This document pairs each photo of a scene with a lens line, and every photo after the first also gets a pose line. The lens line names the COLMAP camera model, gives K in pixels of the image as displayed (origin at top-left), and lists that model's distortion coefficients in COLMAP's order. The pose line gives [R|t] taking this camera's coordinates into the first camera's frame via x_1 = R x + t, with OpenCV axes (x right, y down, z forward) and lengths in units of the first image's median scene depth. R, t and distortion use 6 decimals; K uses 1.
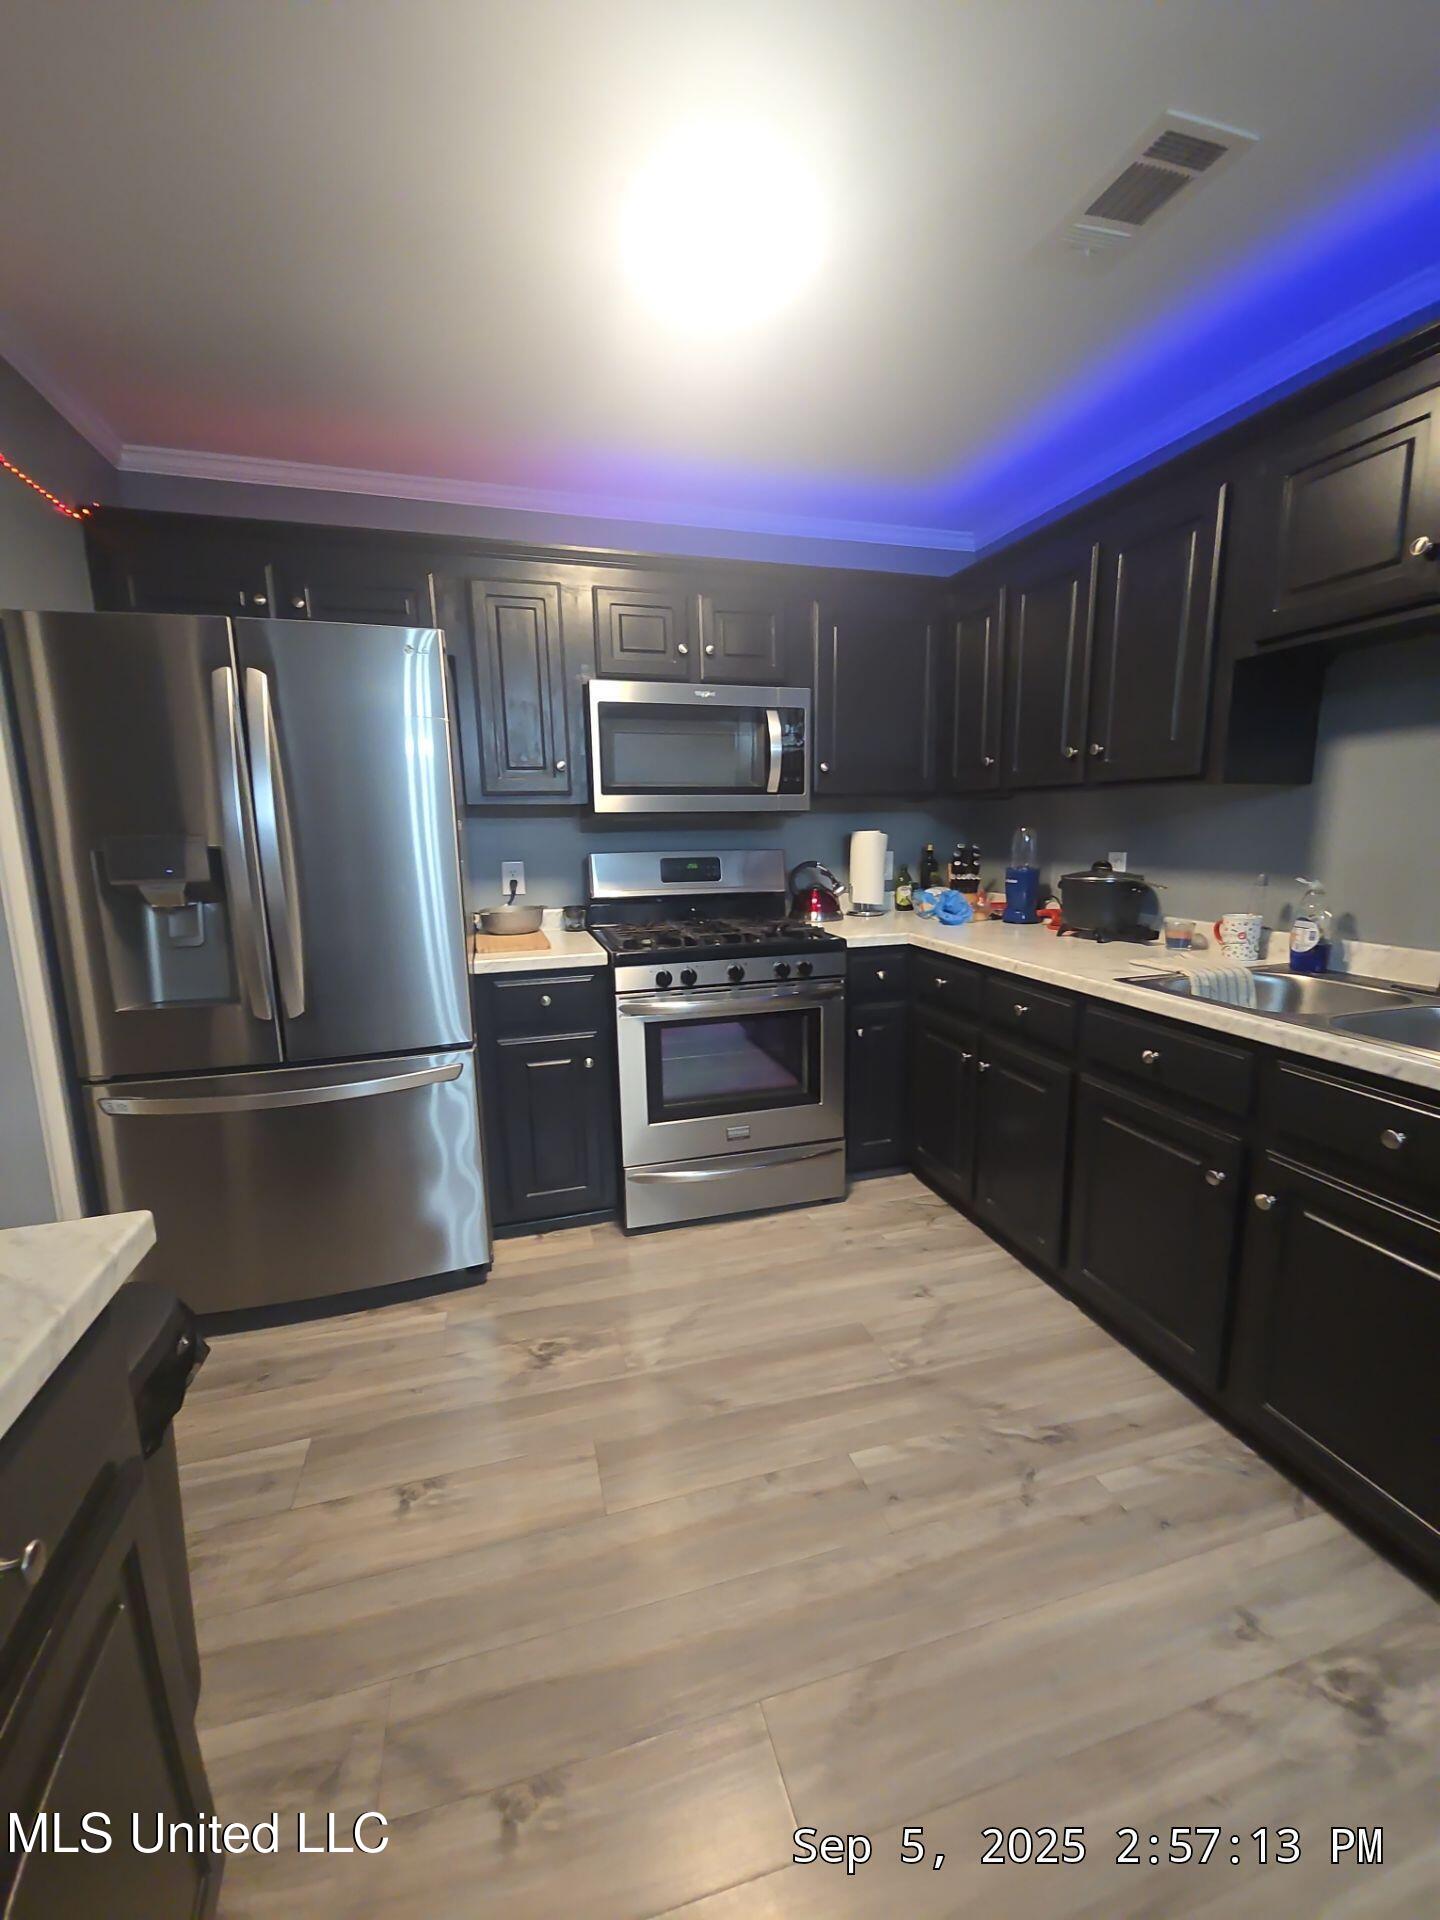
lens RADIAL K [[799.1, 0, 721.1], [0, 799.1, 967.4], [0, 0, 1]] dist [0.004755, -0.003168]
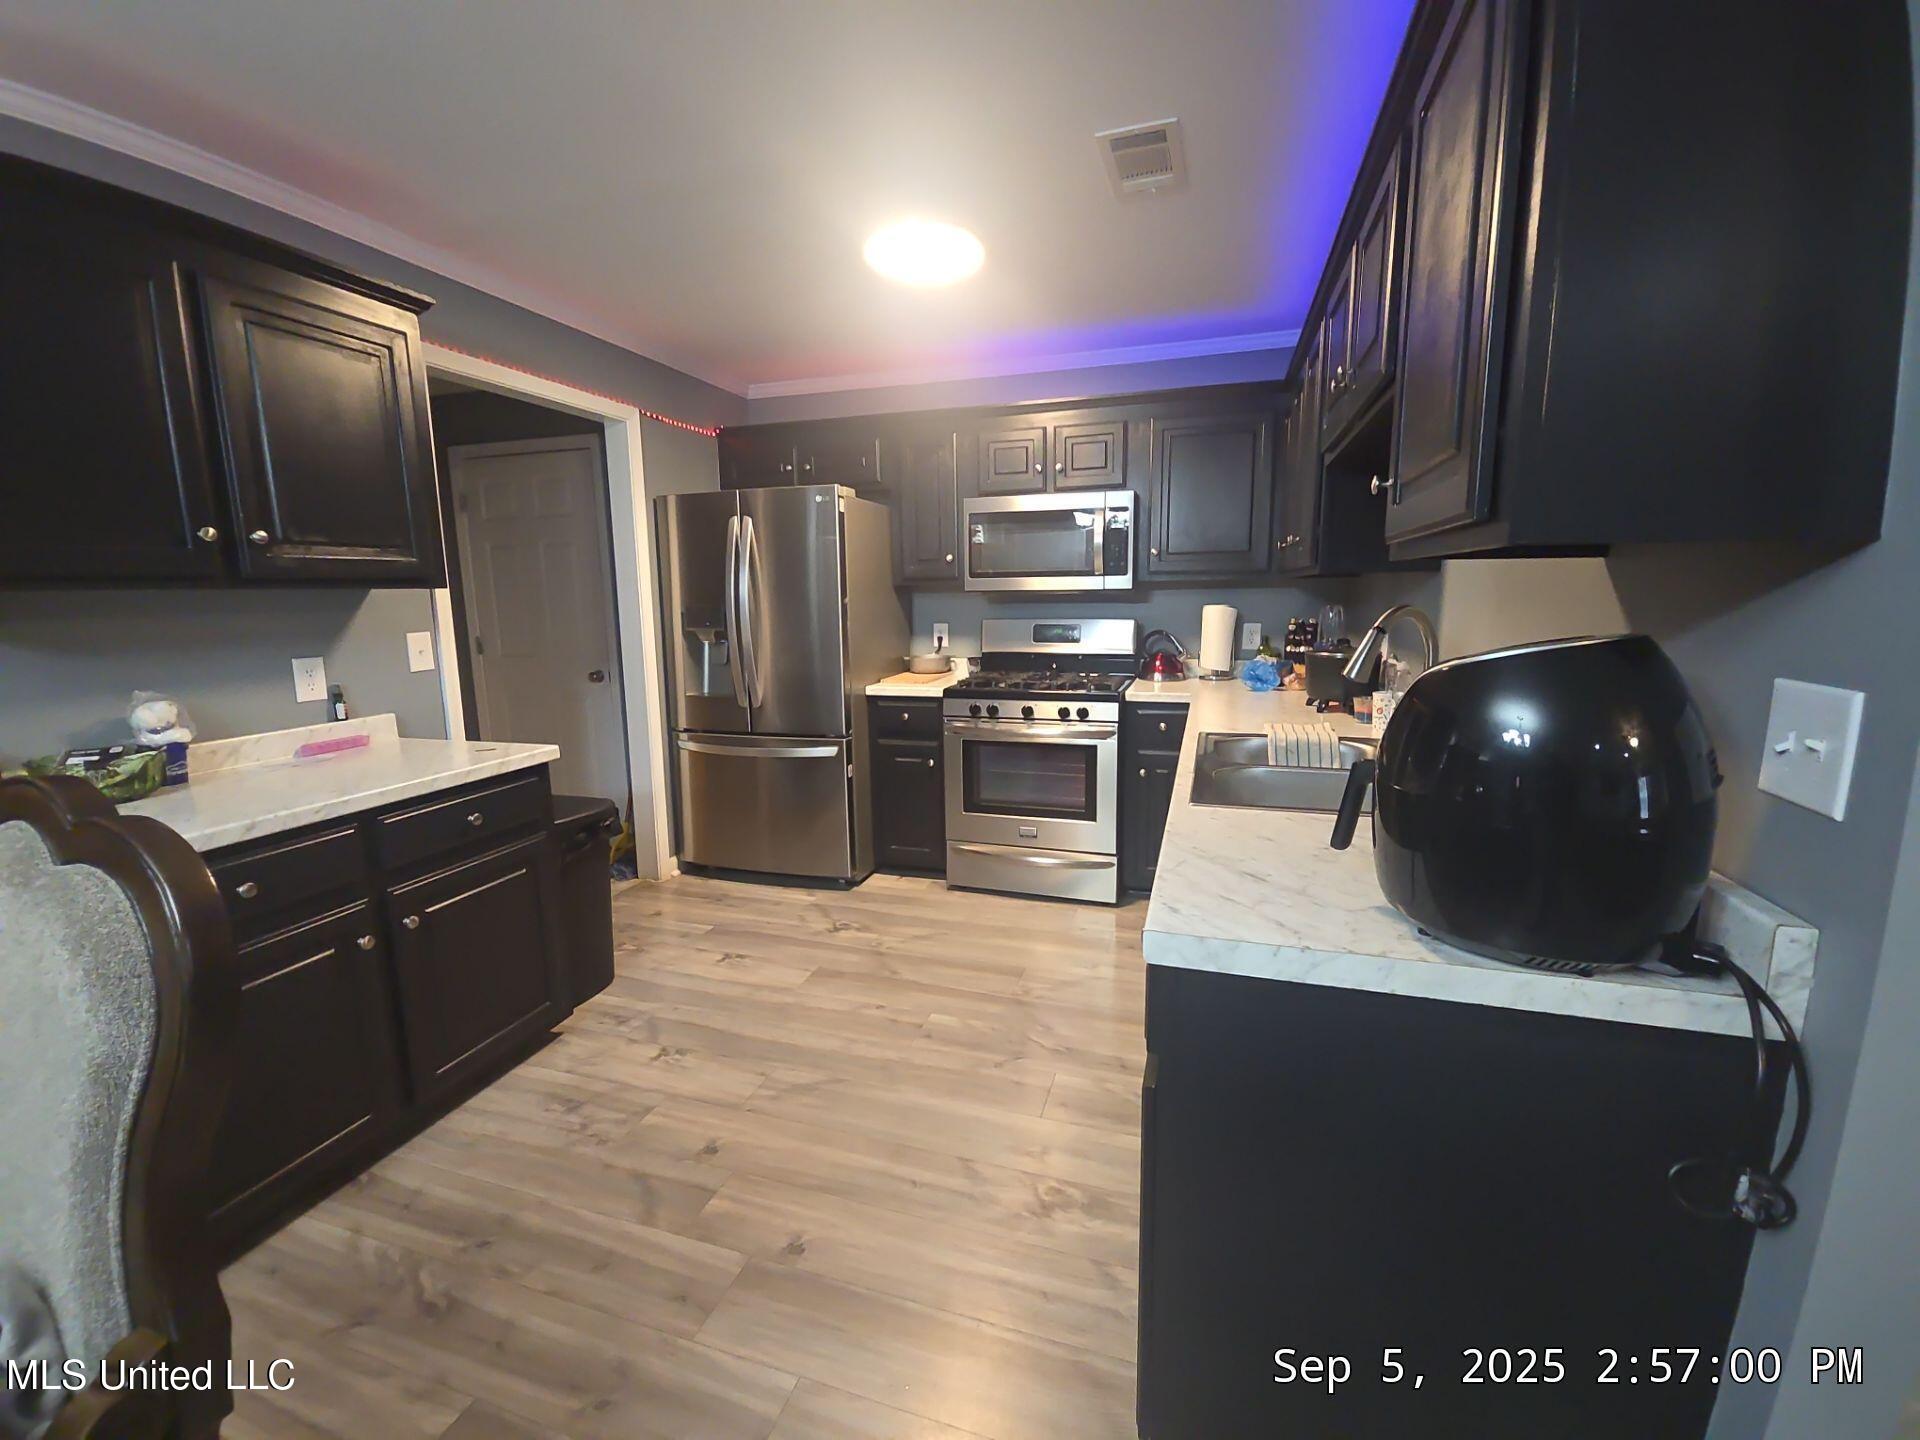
lens RADIAL K [[799.1, 0, 958.1], [0, 799.1, 715.7], [0, 0, 1]] dist [0.004755, -0.003168]
pose [[0.823162, 0.092560, -0.560212, 0.831298], [-0.100930, 0.994764, 0.016053, 0.006640], [0.558765, 0.043328, 0.828194, -0.221457]]
